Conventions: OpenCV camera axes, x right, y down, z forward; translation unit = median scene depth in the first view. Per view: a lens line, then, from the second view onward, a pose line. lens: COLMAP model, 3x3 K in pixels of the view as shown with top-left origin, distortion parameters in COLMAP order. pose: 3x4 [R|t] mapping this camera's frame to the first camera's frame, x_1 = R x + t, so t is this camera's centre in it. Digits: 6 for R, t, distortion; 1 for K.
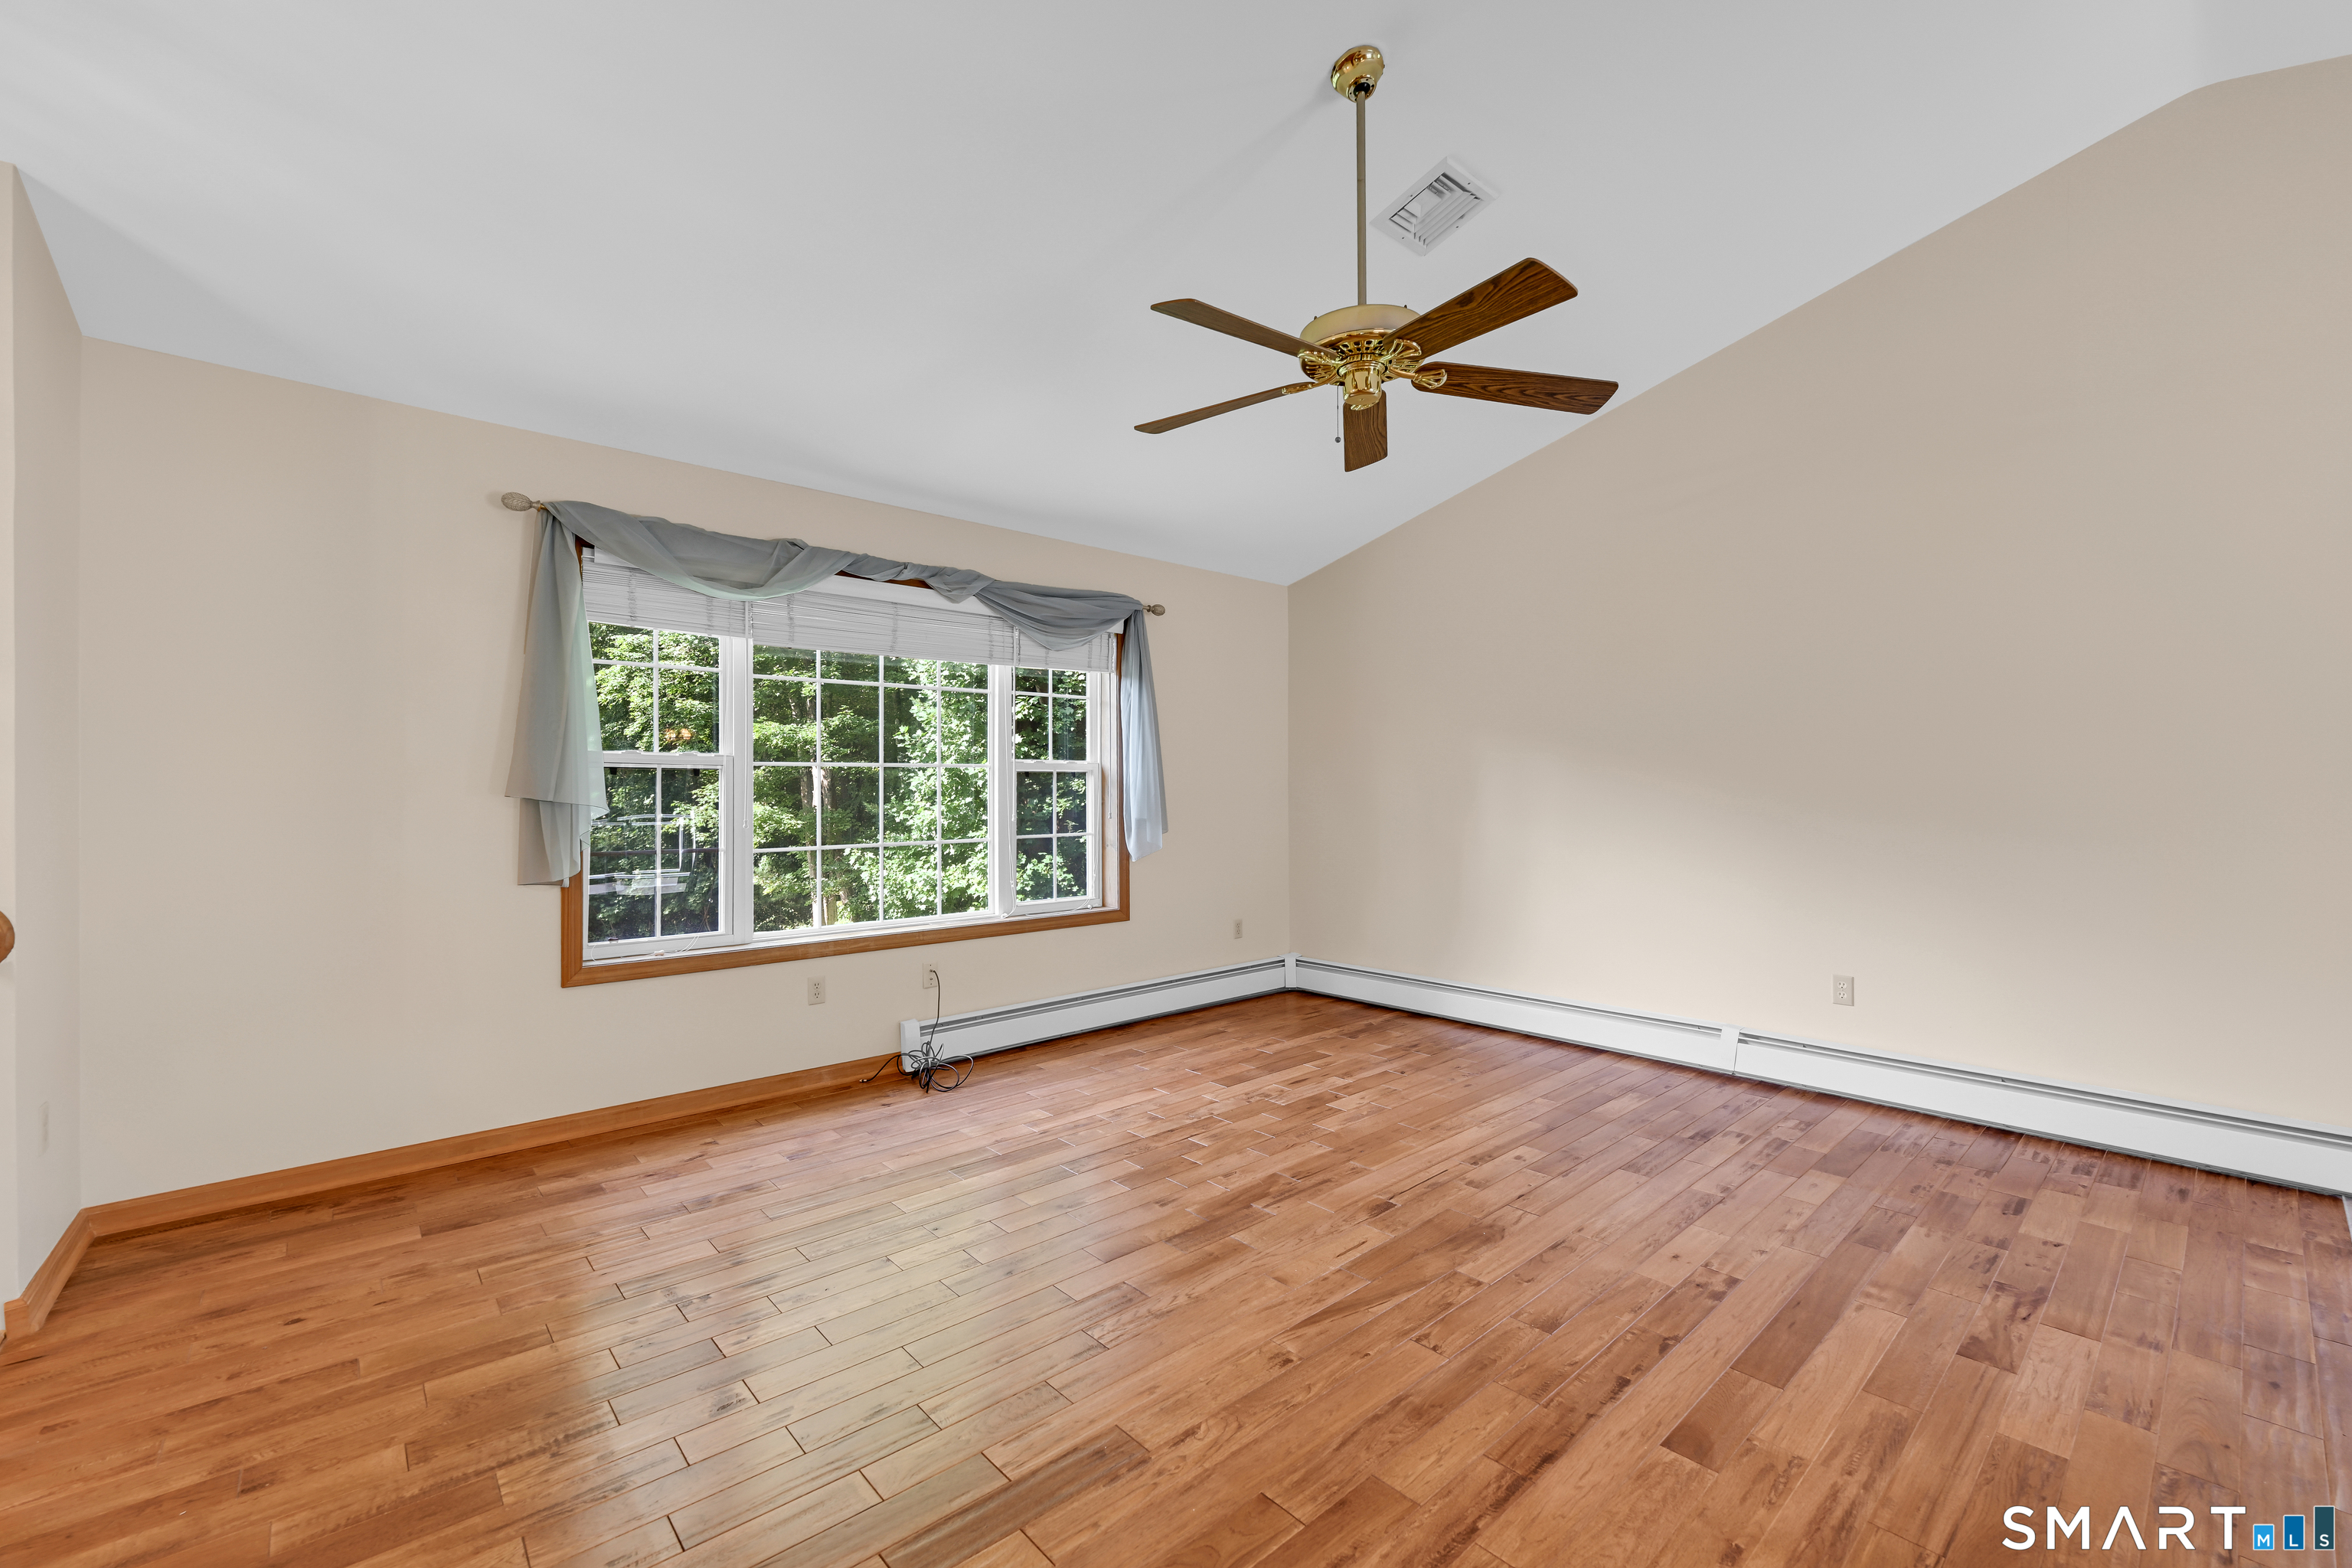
lens RADIAL K [[959.0, 0, 1172.9], [0, 959.0, 788.2], [0, 0, 1]] dist [0.004758, -0.000981]
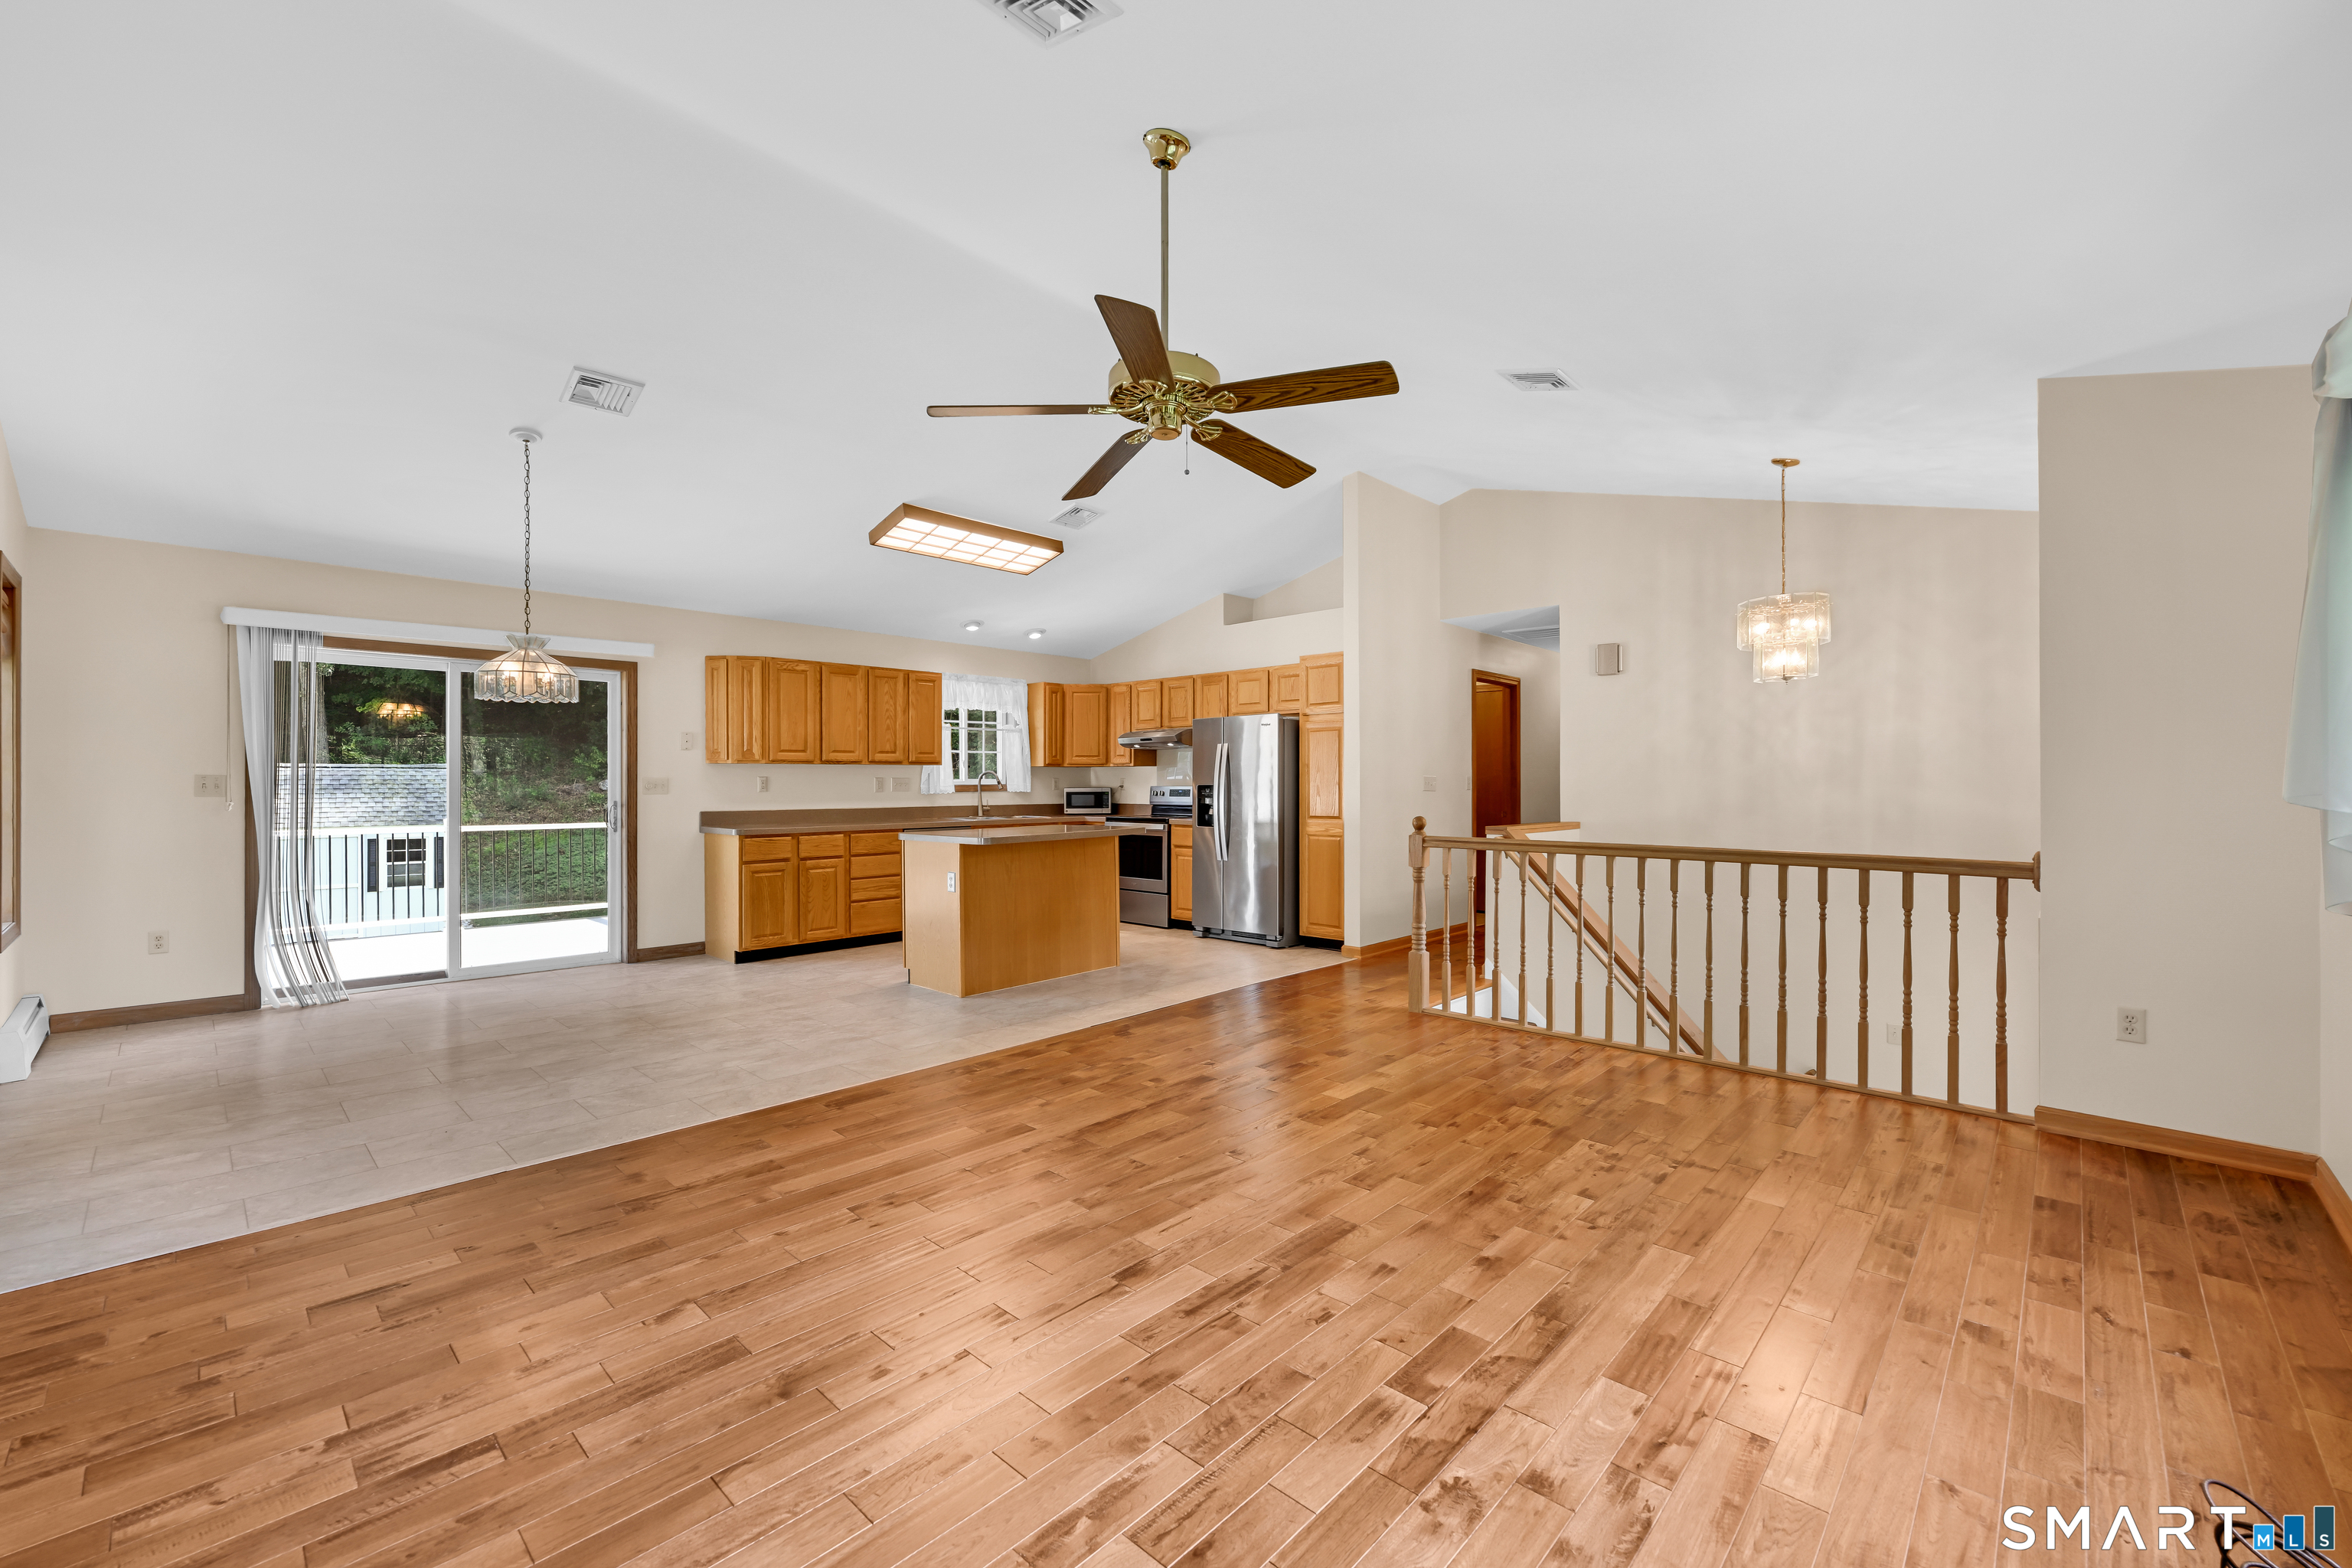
lens RADIAL K [[959.0, 0, 1177.1], [0, 959.0, 786.2], [0, 0, 1]] dist [0.004758, -0.000981]
pose [[-0.996092, 0.005451, -0.088155, 0.254850], [0.005966, 0.999967, -0.005580, 0.009279], [0.088122, -0.006084, -0.996091, 1.895401]]
